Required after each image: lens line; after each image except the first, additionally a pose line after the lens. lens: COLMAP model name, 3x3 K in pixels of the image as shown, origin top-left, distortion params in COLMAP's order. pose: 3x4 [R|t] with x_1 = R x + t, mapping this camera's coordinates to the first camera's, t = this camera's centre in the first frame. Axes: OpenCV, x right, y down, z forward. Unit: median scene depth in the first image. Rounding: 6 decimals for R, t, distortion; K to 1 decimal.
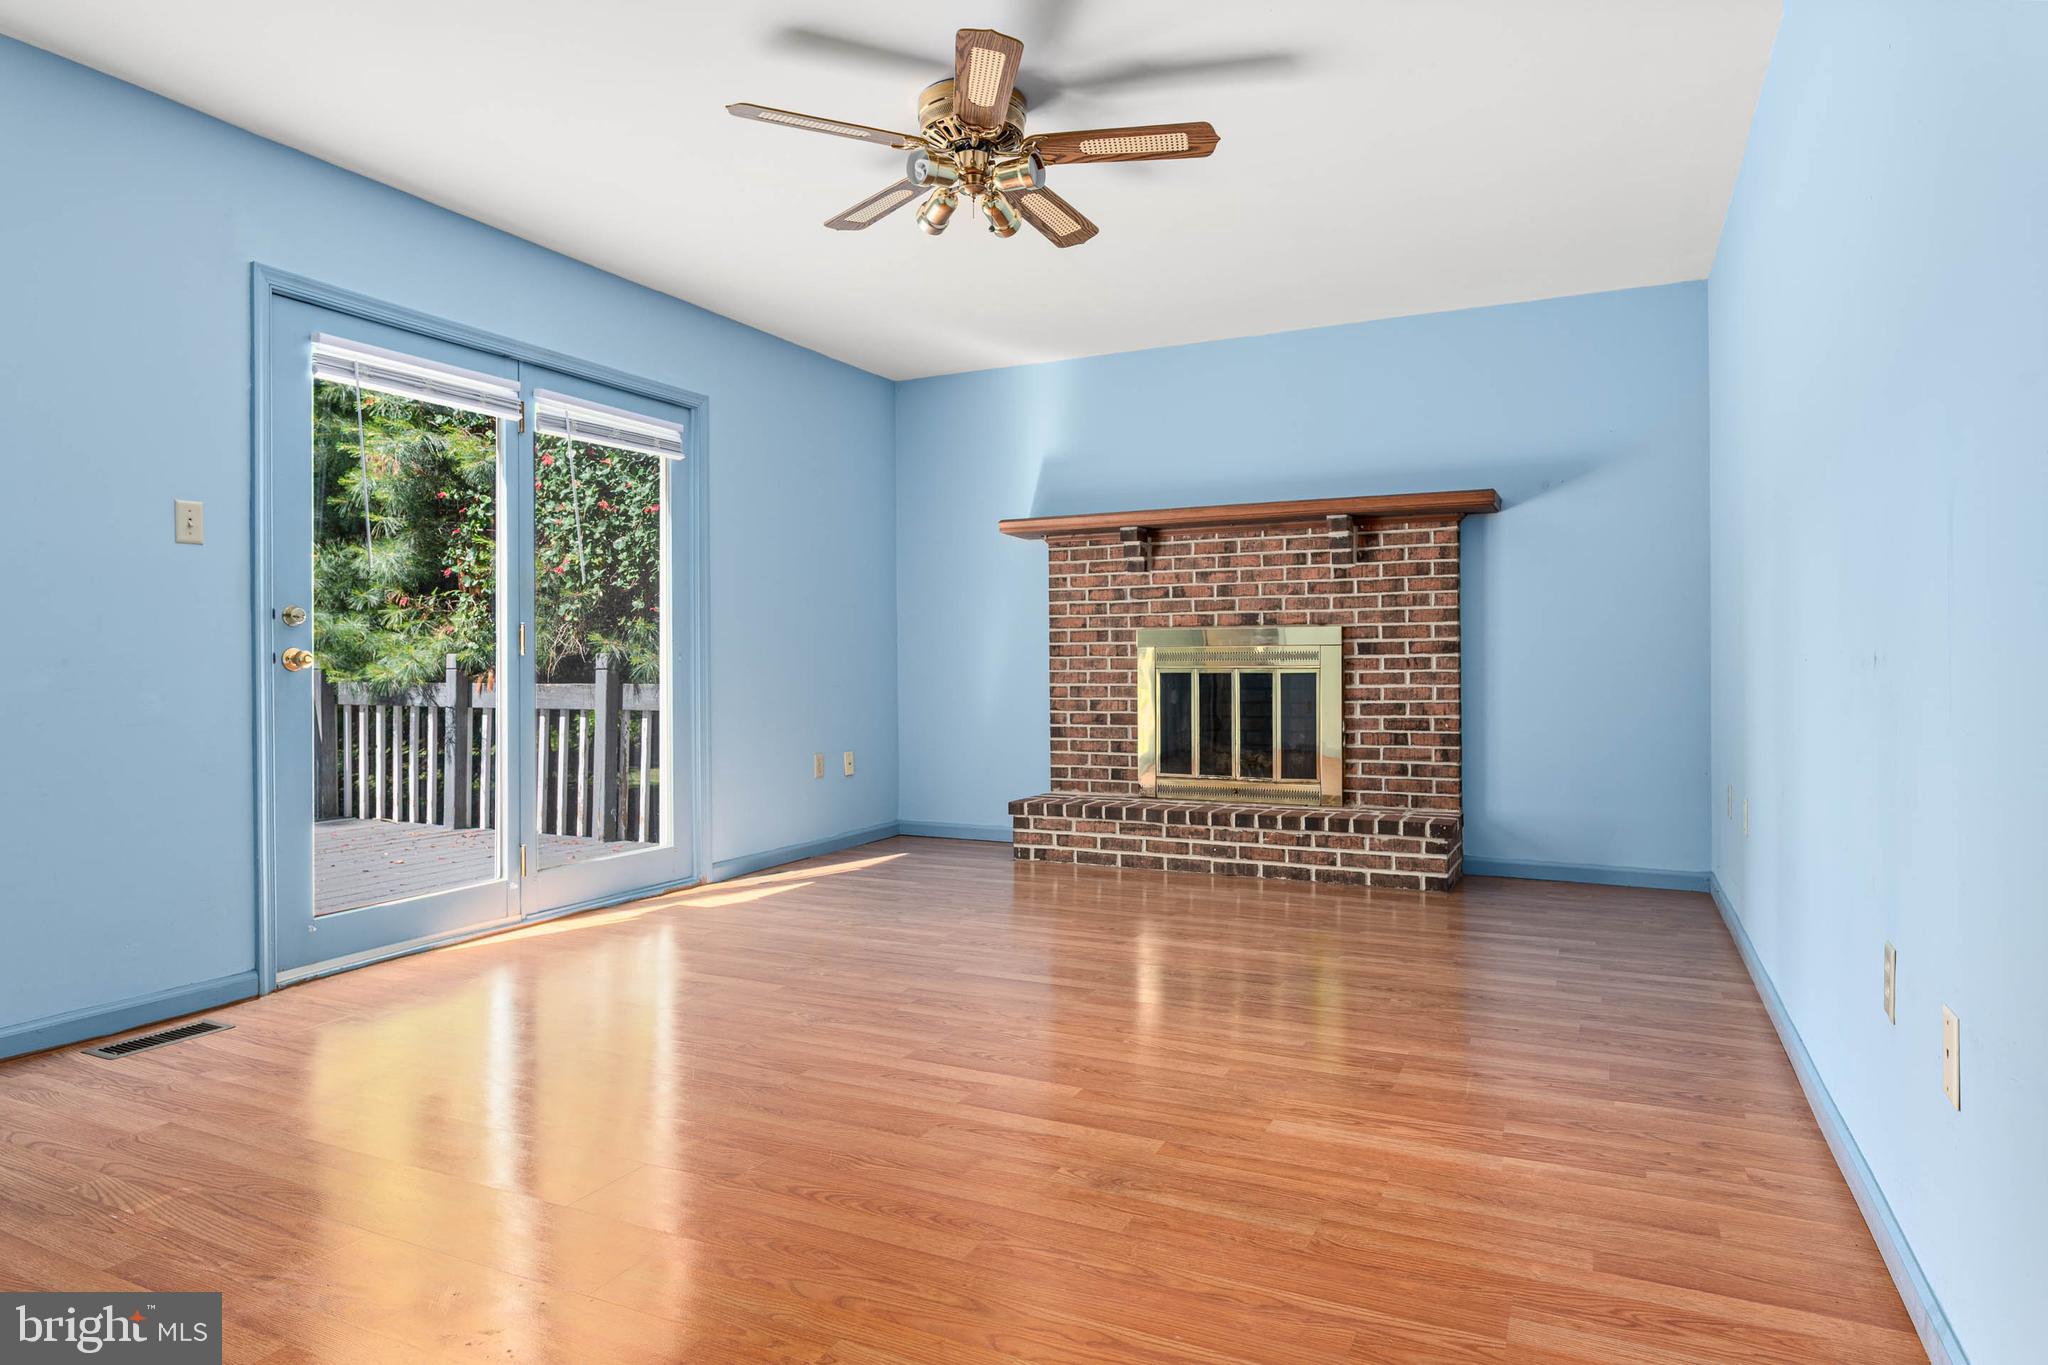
lens RADIAL K [[1184.1, 0, 1024.0], [0, 1184.1, 682.5], [0, 0, 1]] dist [0.000932, 0.001426]
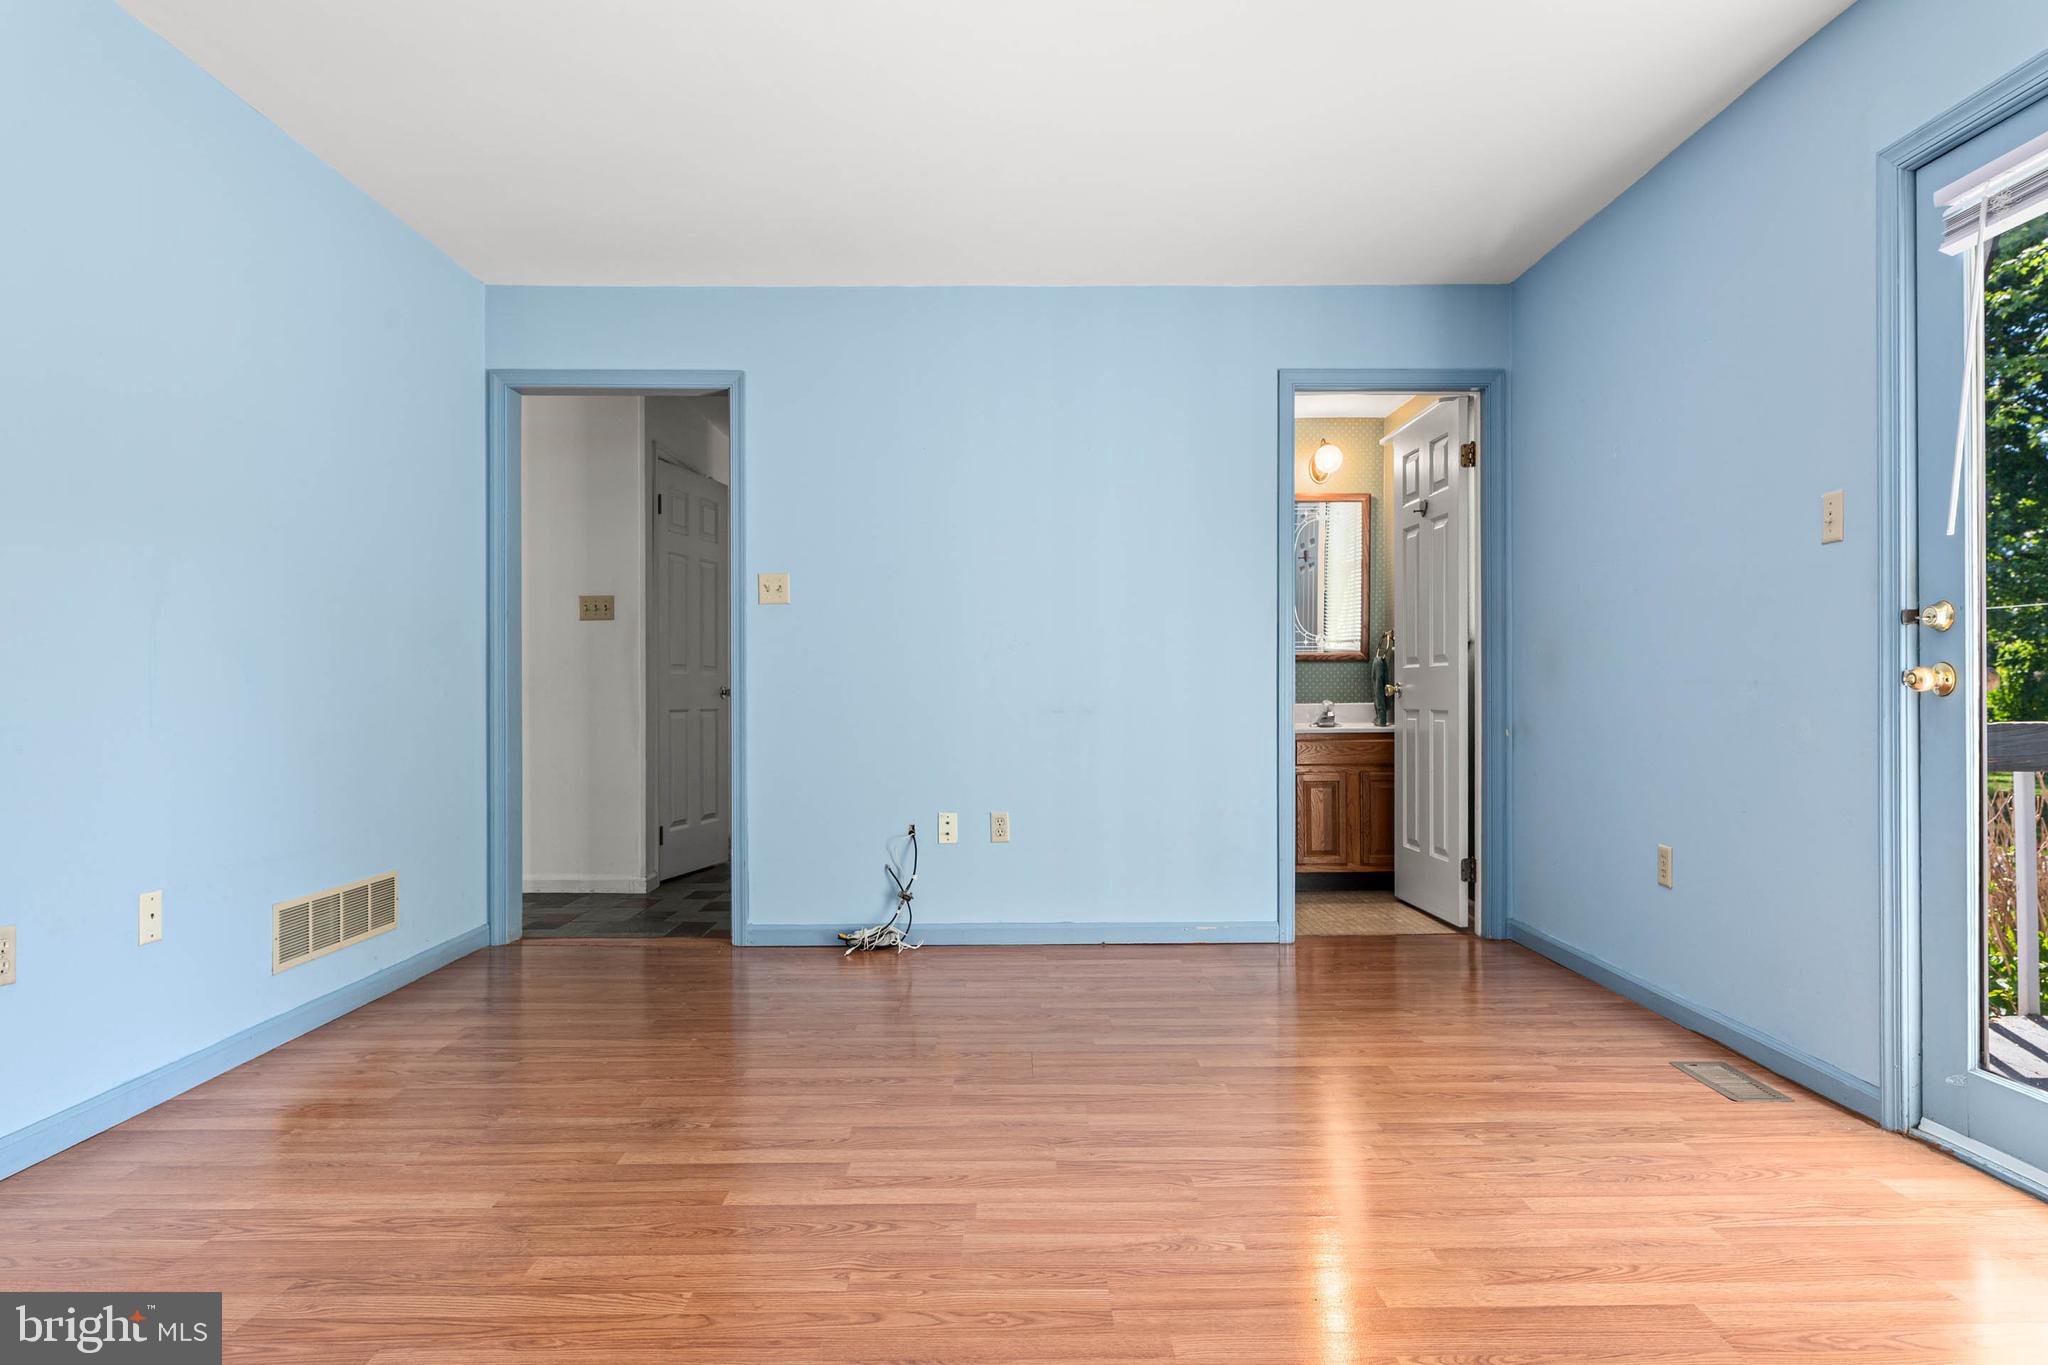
lens RADIAL K [[1184.1, 0, 1024.0], [0, 1184.1, 682.5], [0, 0, 1]] dist [0.000932, 0.001426]
pose [[-0.893589, 0.006783, -0.448834, 0.240171], [0.001931, 0.999935, 0.011266, -0.036400], [0.448881, 0.009201, -0.893544, 1.901695]]
